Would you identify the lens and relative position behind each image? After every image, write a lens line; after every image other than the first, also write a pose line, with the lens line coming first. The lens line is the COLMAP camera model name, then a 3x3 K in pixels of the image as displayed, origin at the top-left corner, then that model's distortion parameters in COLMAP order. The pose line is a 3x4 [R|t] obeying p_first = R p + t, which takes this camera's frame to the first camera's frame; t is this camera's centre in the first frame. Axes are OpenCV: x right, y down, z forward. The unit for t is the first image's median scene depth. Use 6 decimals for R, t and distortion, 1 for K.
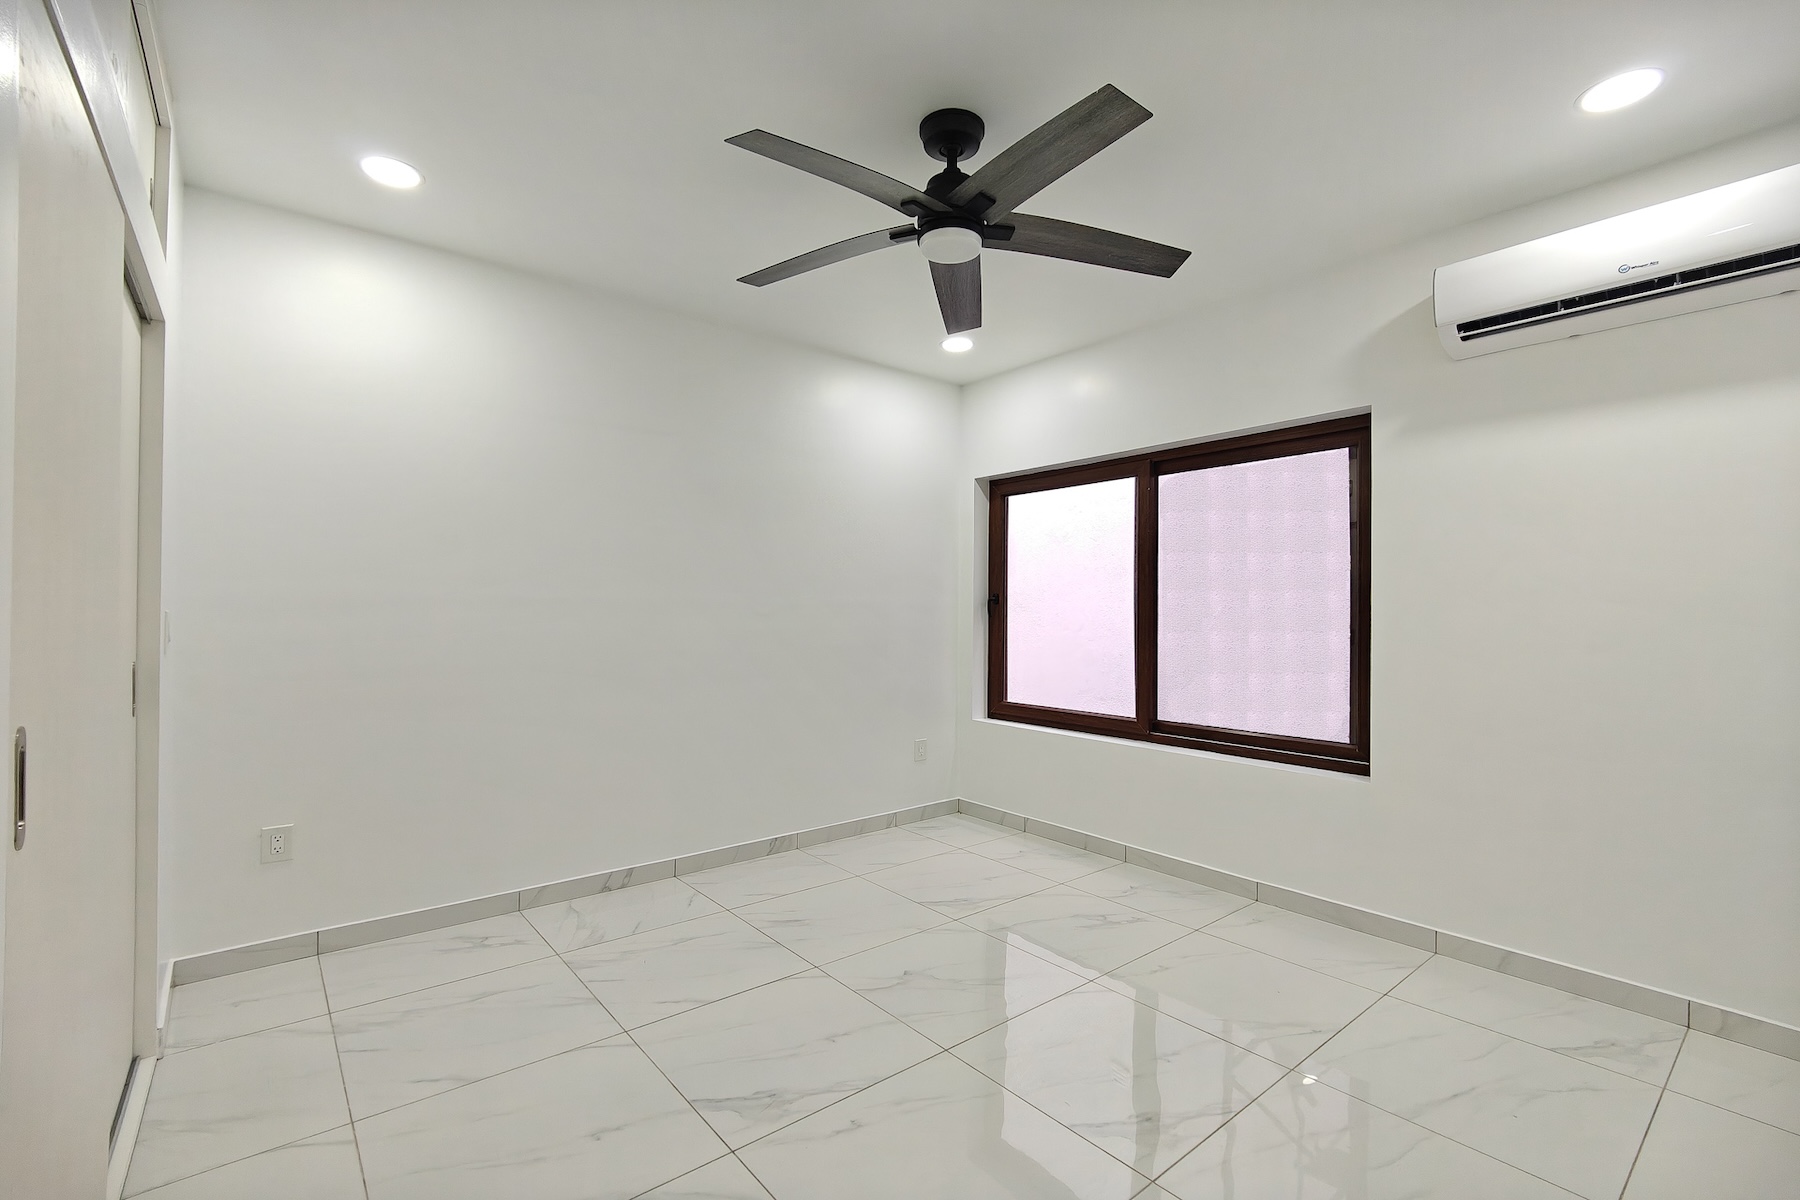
lens RADIAL K [[786.5, 0, 904.2], [0, 786.5, 599.8], [0, 0, 1]] dist [-0.013286, -0.000377]
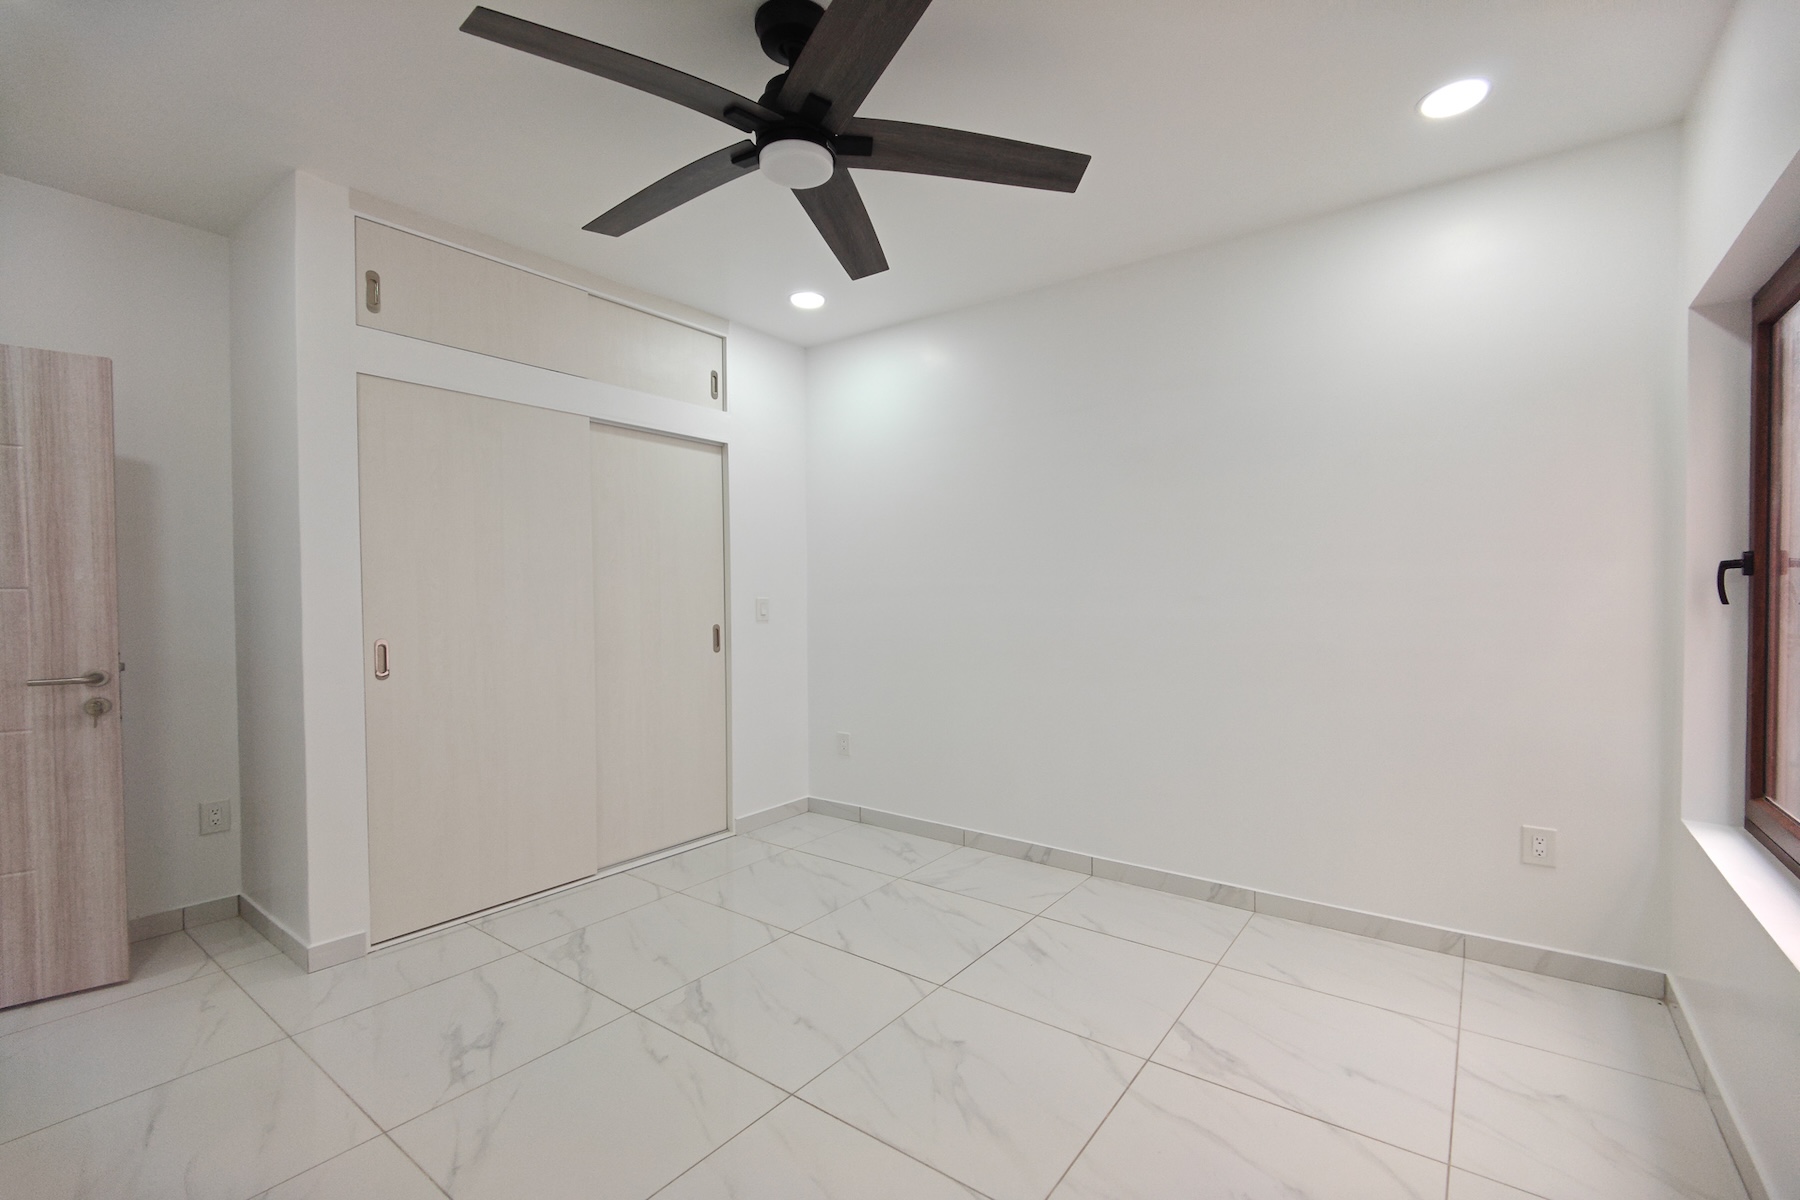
lens RADIAL K [[786.5, 0, 905.5], [0, 786.5, 606.6], [0, 0, 1]] dist [-0.013286, -0.000377]
pose [[0.250836, 0.020604, -0.967810, 0.657556], [0.010175, 0.999662, 0.023919, 0.005290], [0.967976, -0.015847, 0.250541, 0.648423]]
